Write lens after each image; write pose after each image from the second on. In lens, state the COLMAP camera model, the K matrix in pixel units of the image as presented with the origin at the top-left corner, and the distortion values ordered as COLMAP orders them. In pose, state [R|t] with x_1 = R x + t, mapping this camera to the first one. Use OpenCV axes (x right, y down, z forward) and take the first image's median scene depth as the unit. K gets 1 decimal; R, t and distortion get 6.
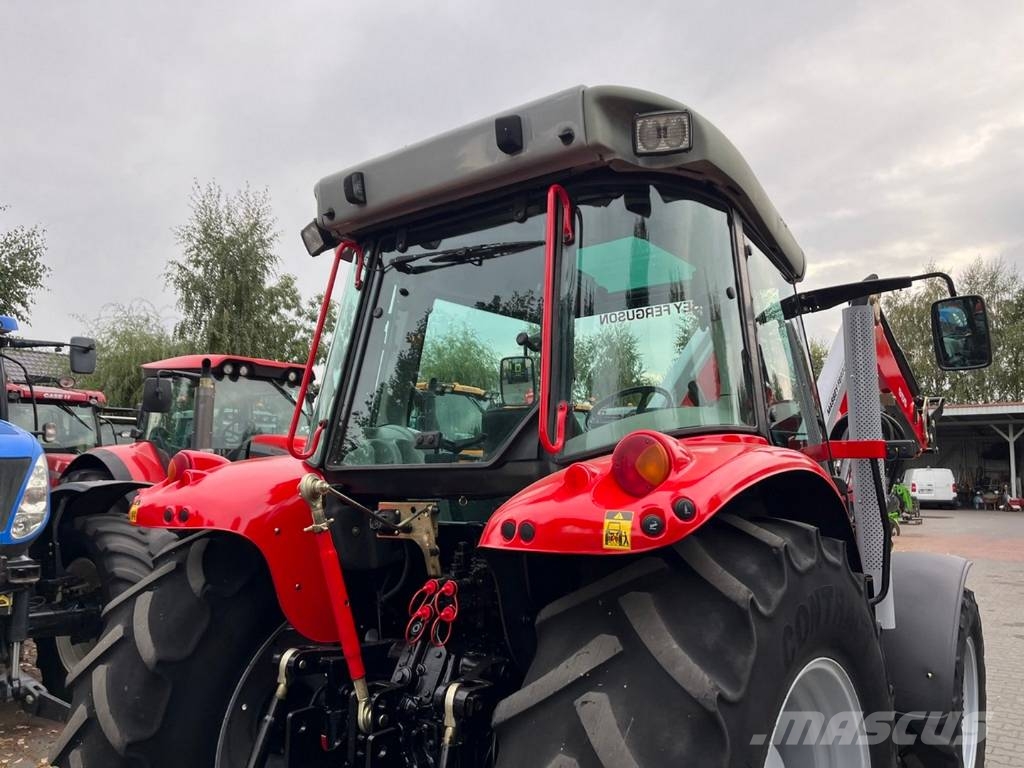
lens RADIAL K [[773.4, 0, 511.3], [0, 773.4, 405.6], [0, 0, 1]] dist [0.000445, 0.001267]
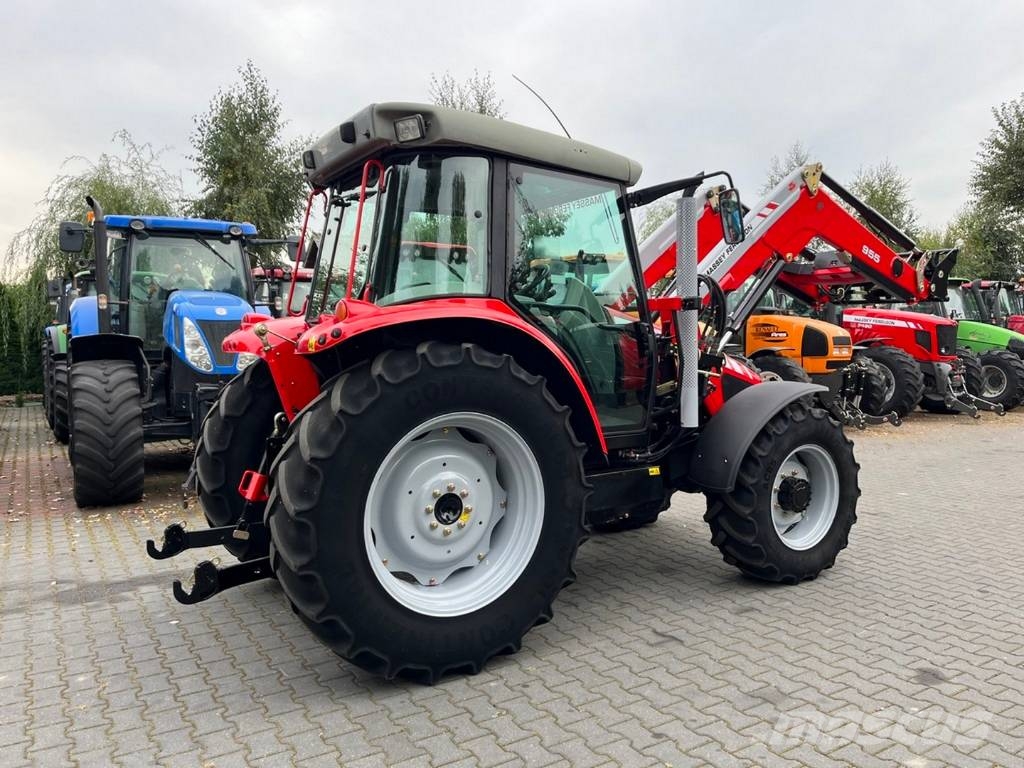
lens RADIAL K [[771.2, 0, 516.0], [0, 771.2, 382.4], [0, 0, 1]] dist [0.094731, -0.115177]
pose [[0.934223, 0.014934, -0.356377, 0.645791], [0.037008, 0.989673, 0.138487, -0.007565], [0.354765, -0.142567, 0.924022, -0.396980]]
